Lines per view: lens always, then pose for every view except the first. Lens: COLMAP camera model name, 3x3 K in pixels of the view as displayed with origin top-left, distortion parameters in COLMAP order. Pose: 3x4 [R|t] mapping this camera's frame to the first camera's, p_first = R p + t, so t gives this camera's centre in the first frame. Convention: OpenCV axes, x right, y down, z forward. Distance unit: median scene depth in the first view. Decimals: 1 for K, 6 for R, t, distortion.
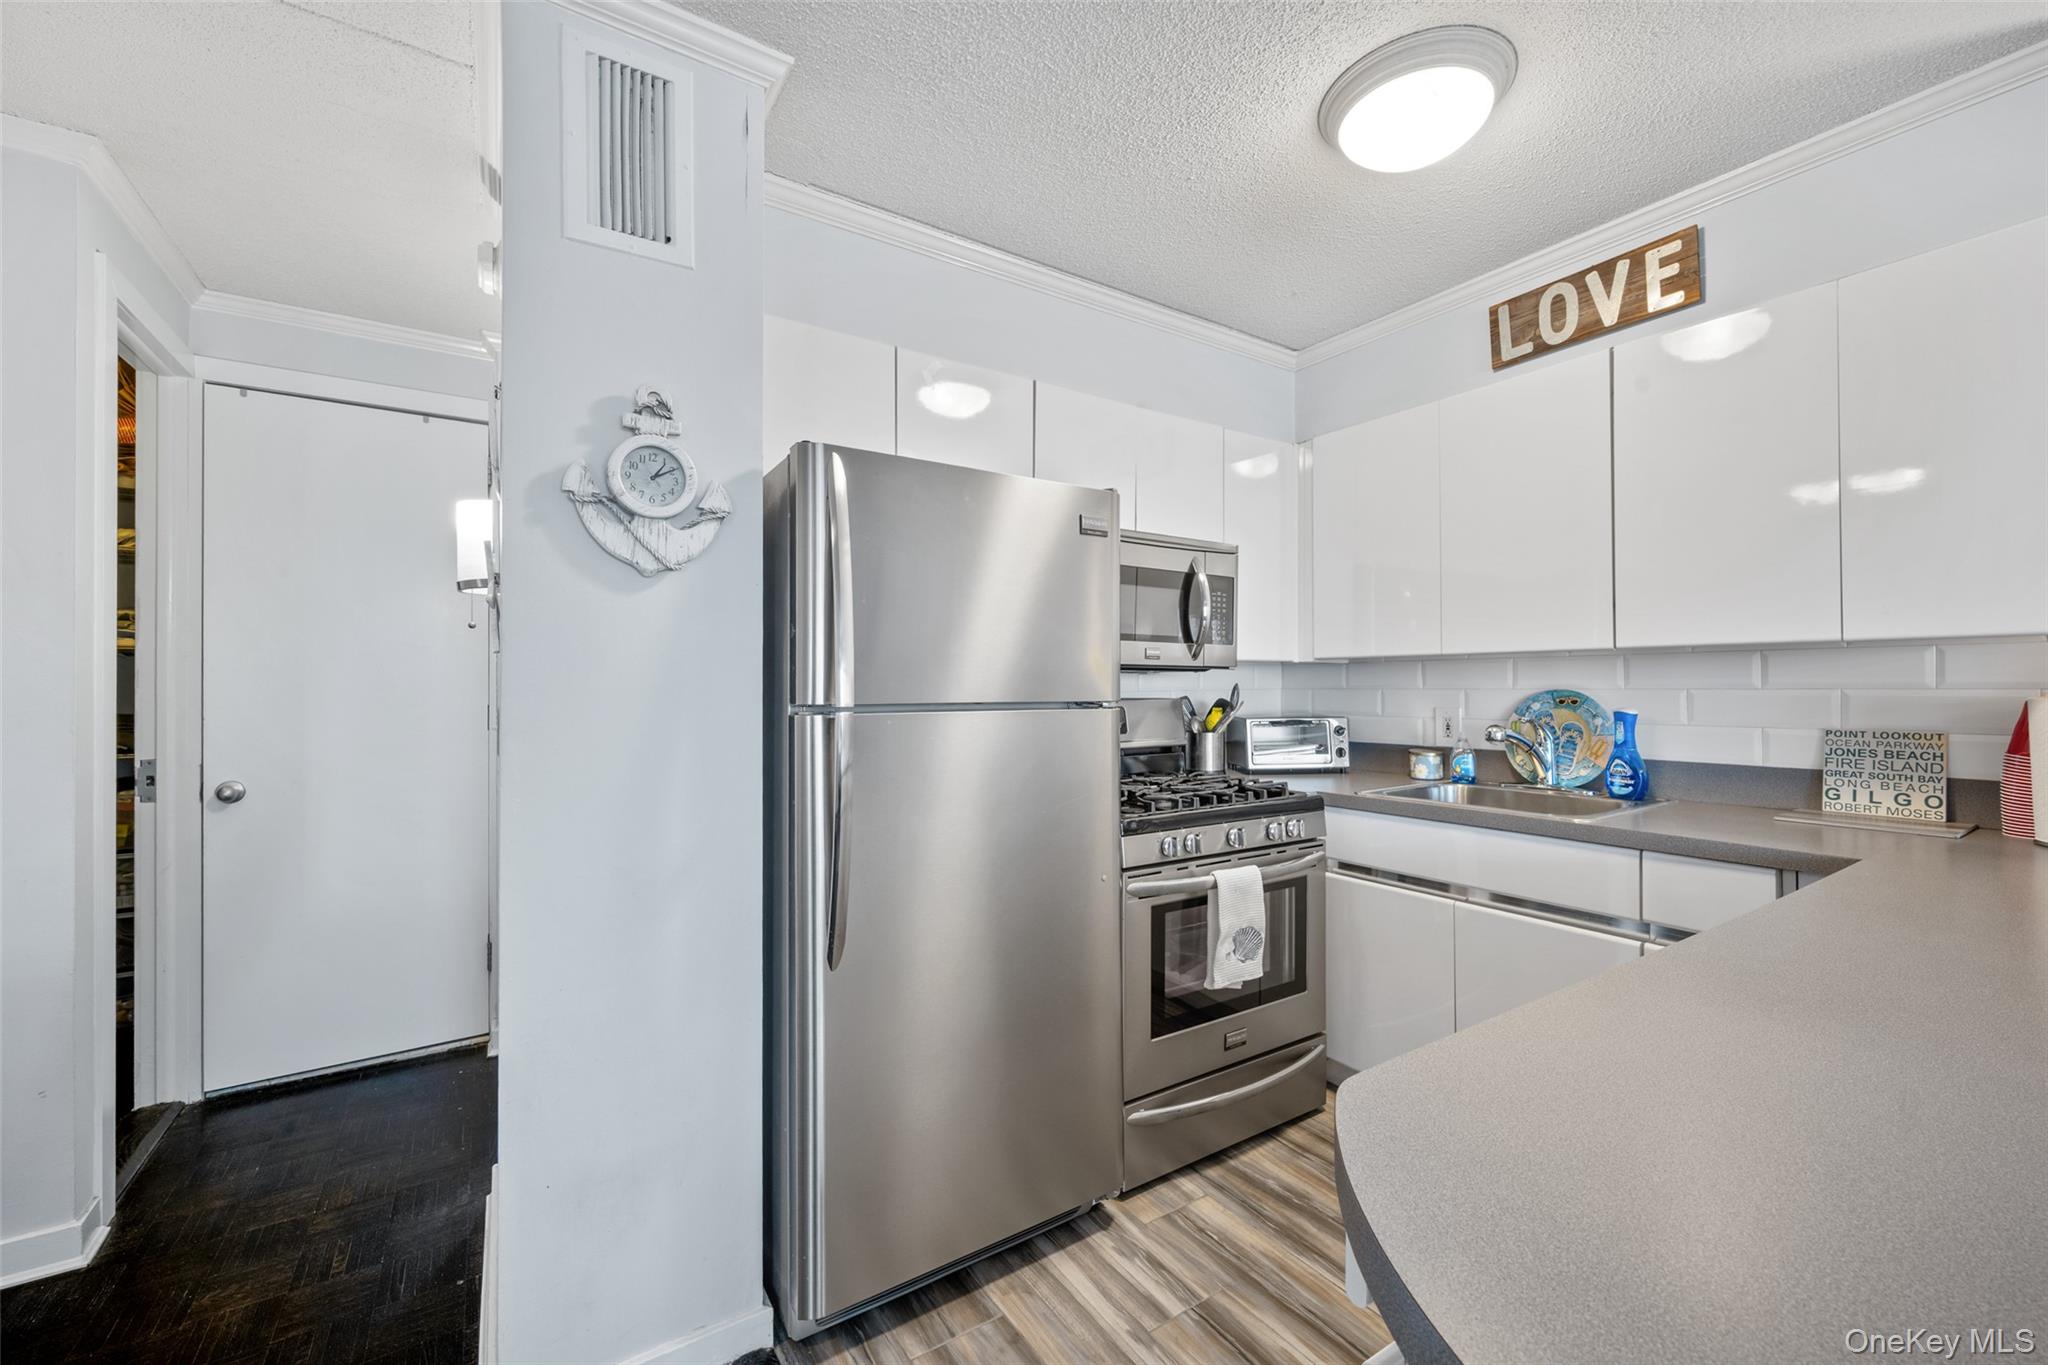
lens RADIAL K [[820.4, 0, 1033.2], [0, 820.4, 679.7], [0, 0, 1]] dist [-0.001383, -0.000051]
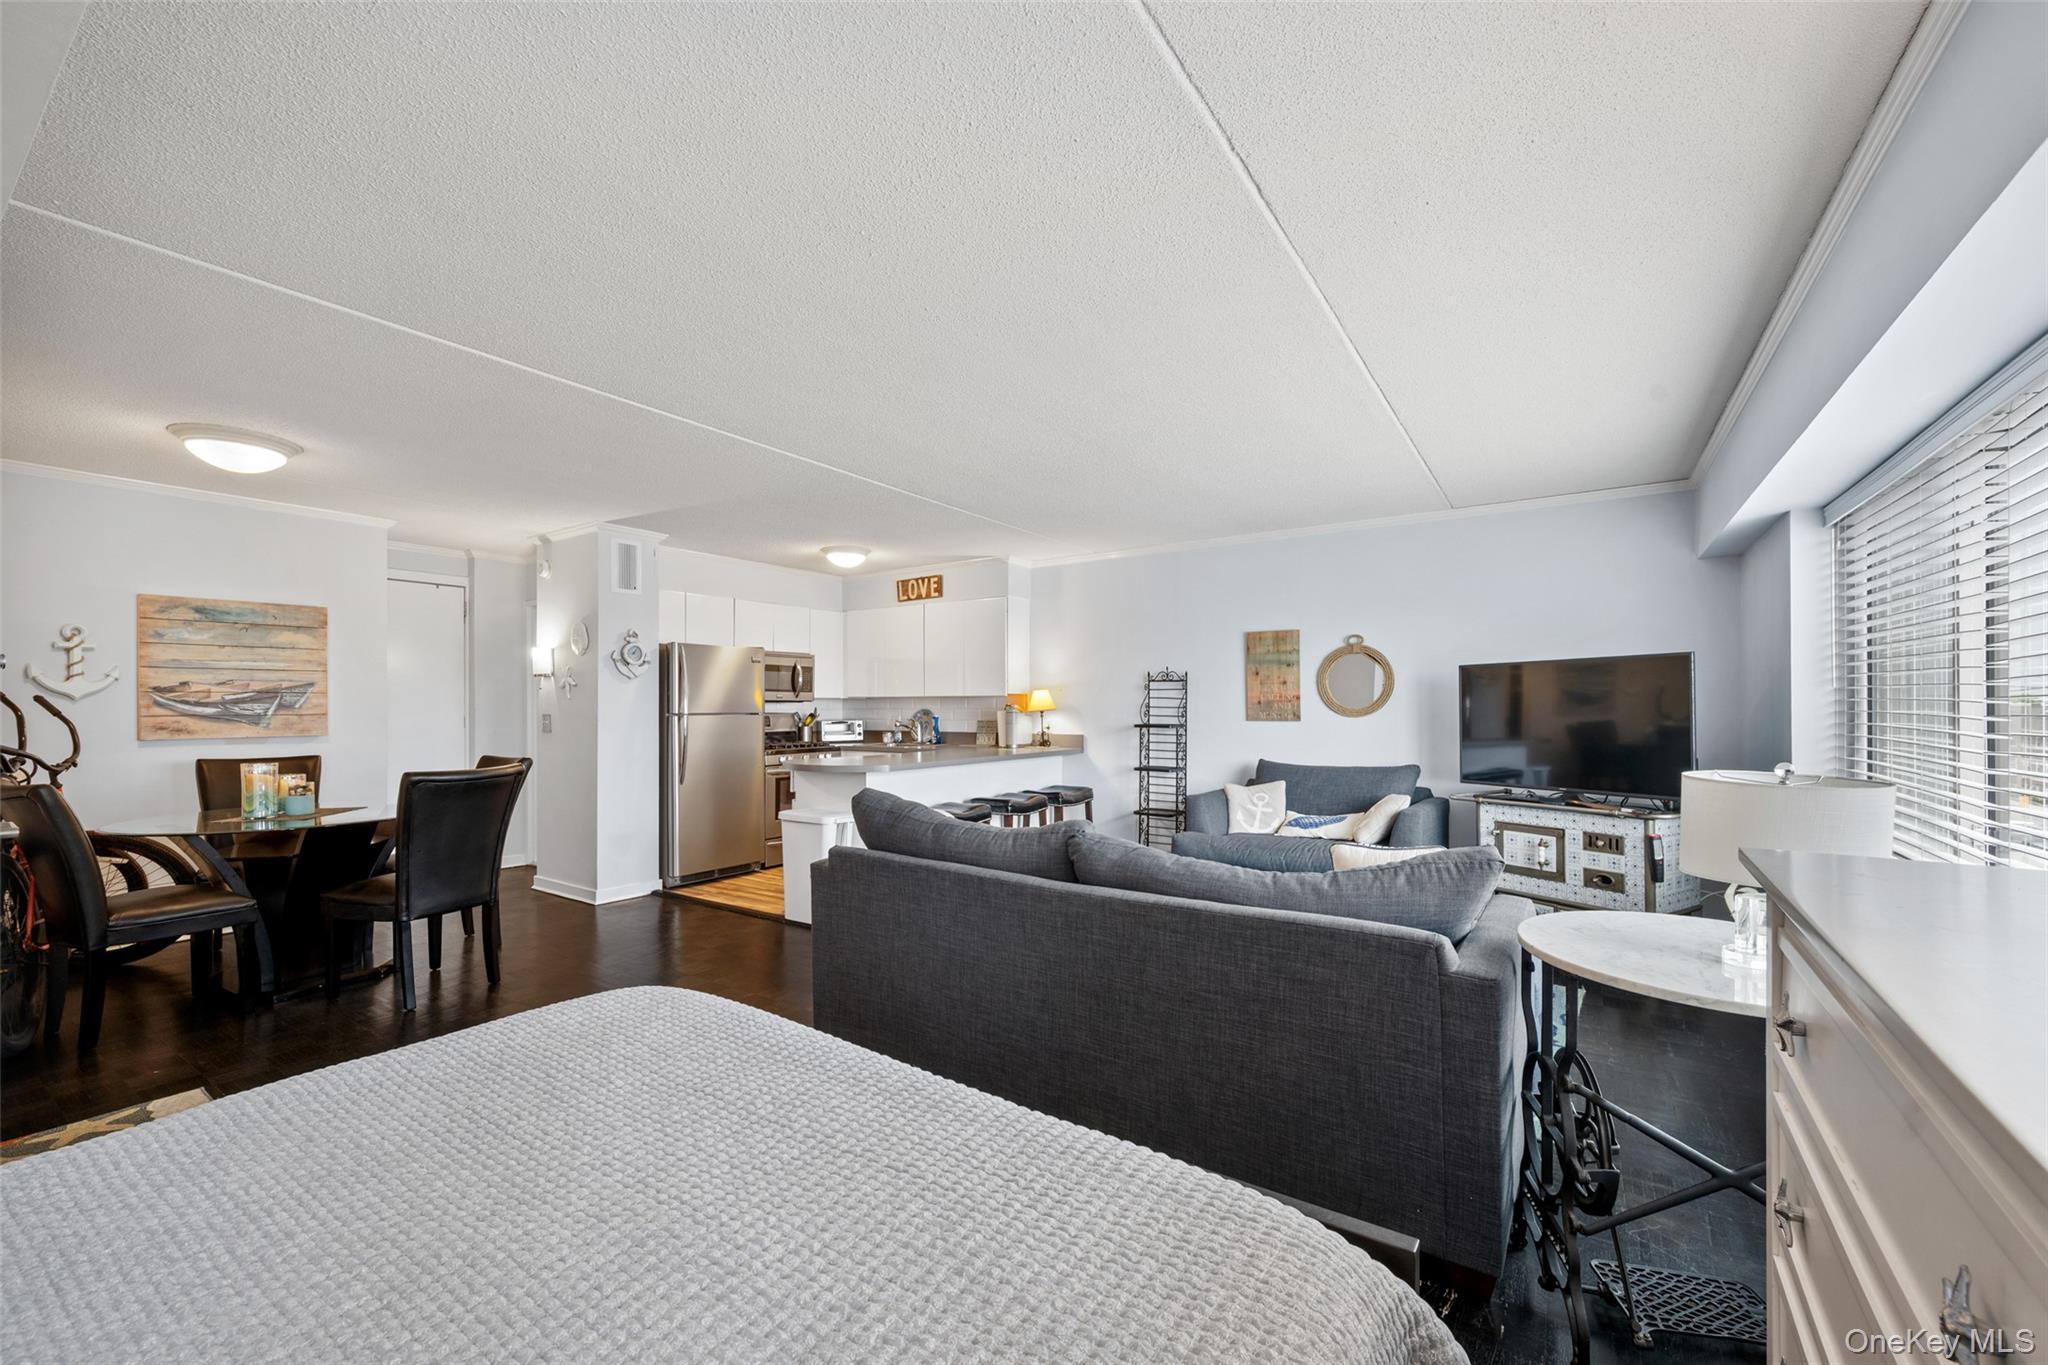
lens RADIAL K [[817.3, 0, 1032.5], [0, 817.3, 704.3], [0, 0, 1]] dist [-0.000559, -0.000055]
pose [[0.925066, 0.001618, 0.379802, -0.118246], [-0.003275, 0.999988, 0.003716, -0.019090], [-0.379792, -0.004681, 0.925060, -2.006298]]
